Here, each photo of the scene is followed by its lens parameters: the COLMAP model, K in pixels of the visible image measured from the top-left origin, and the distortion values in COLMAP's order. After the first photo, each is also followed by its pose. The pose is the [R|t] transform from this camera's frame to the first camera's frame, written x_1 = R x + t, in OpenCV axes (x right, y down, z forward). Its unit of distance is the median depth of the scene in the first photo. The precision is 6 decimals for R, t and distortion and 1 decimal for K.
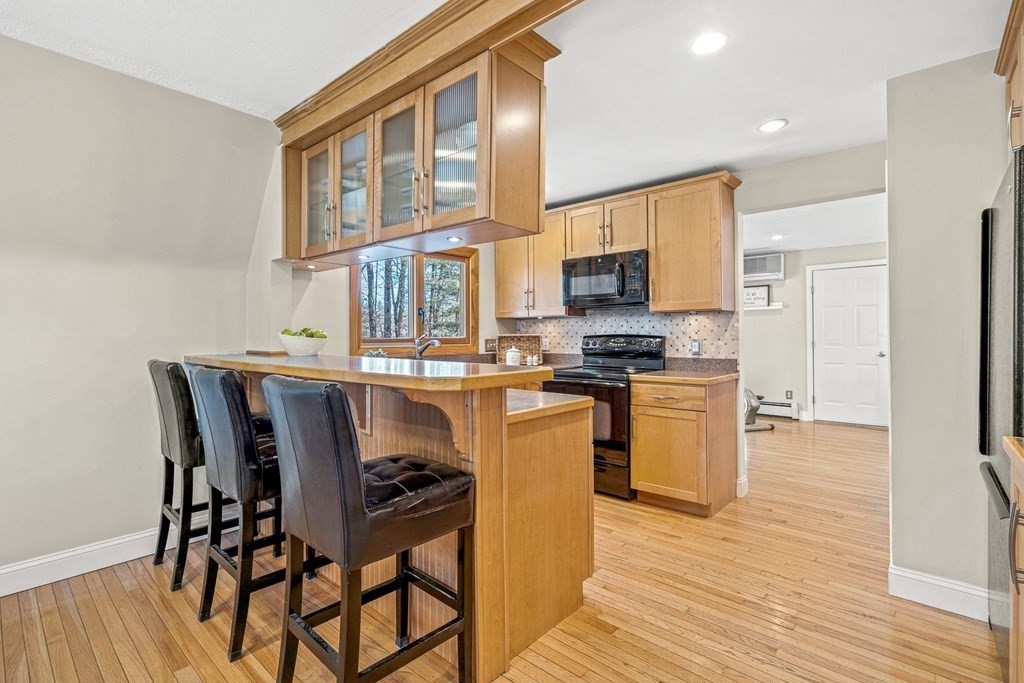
lens RADIAL K [[476.3, 0, 507.9], [0, 476.3, 328.9], [0, 0, 1]] dist [0.002469, 0.000179]
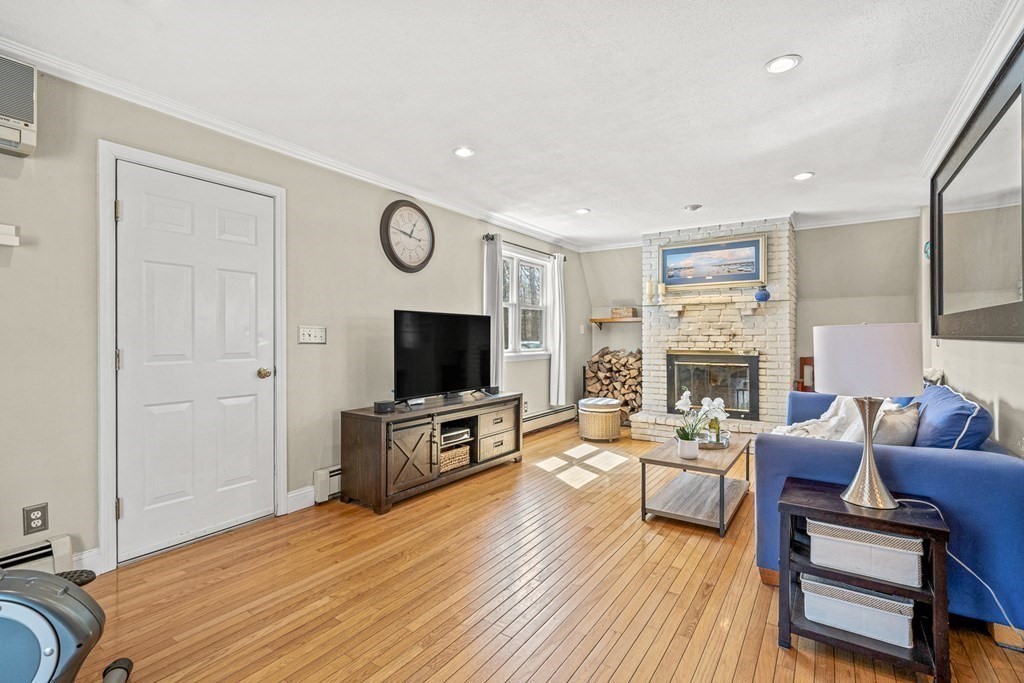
lens RADIAL K [[477.7, 0, 507.3], [0, 477.7, 336.0], [0, 0, 1]] dist [0.000976, -0.000210]
pose [[-0.133853, 0.003089, 0.990996, 0.409487], [-0.010991, 0.999929, -0.004602, 0.023590], [-0.990940, -0.011508, -0.133809, 1.311367]]
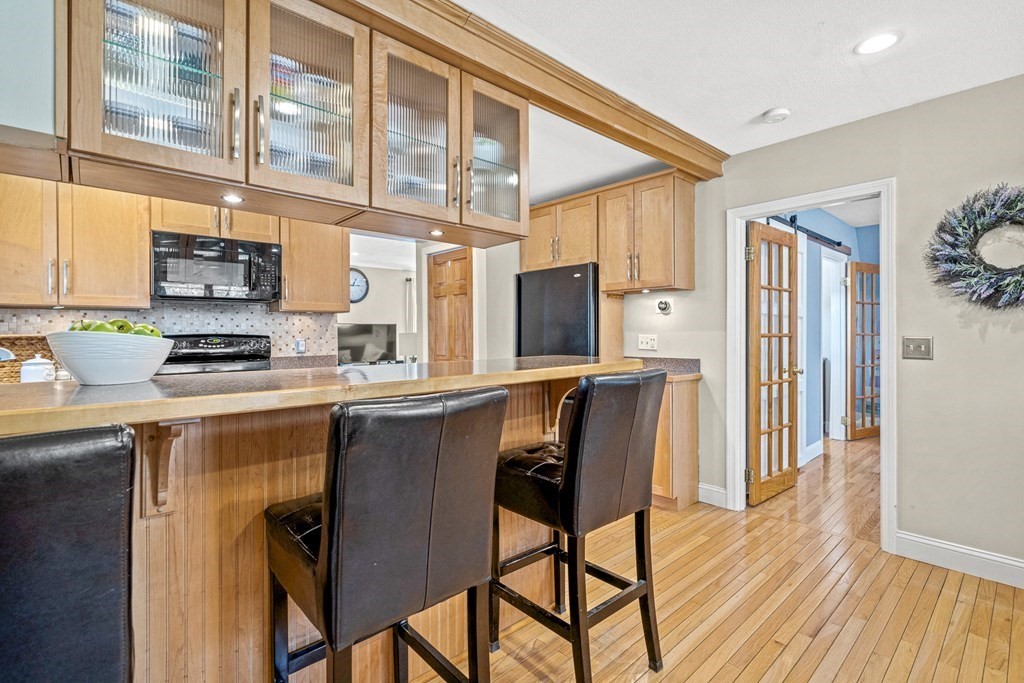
lens RADIAL K [[472.8, 0, 512.6], [0, 472.8, 334.4], [0, 0, 1]] dist [0.001823, -0.000185]
pose [[0.109502, -0.001805, 0.993985, -0.584596], [-0.010150, 0.999944, 0.002934, 0.004989], [-0.993935, -0.010411, 0.109478, 0.419780]]
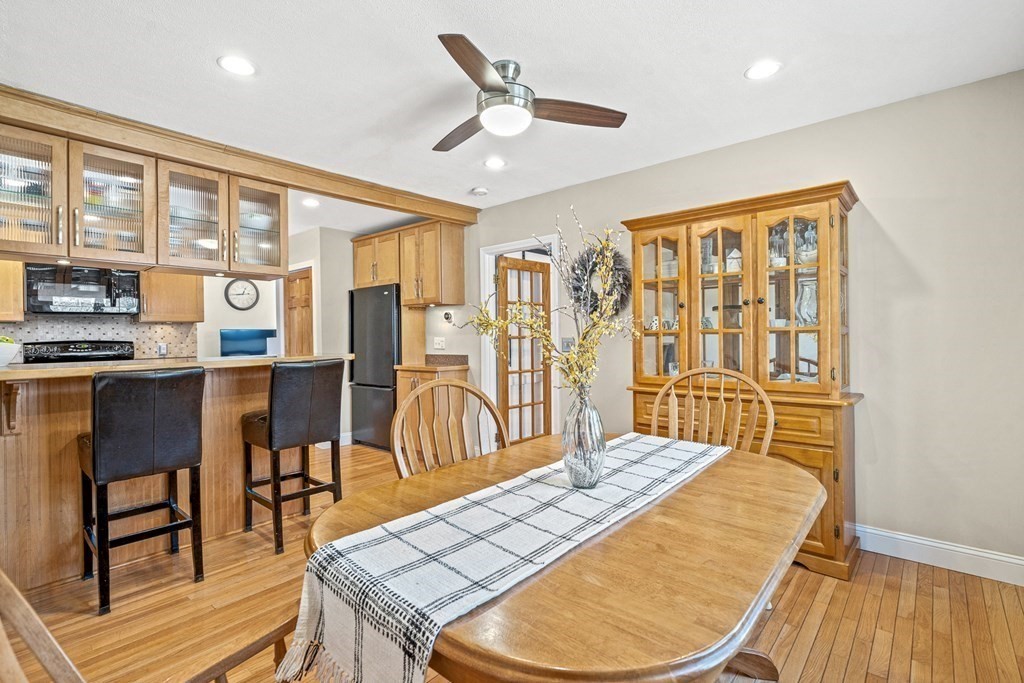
lens RADIAL K [[477.7, 0, 507.3], [0, 477.7, 336.0], [0, 0, 1]] dist [0.000976, -0.000210]
pose [[-0.001162, -0.000770, 0.999999, -0.903909], [-0.000006, 1.000000, 0.000770, 0.000653], [-0.999999, -0.000006, -0.001162, 0.060604]]
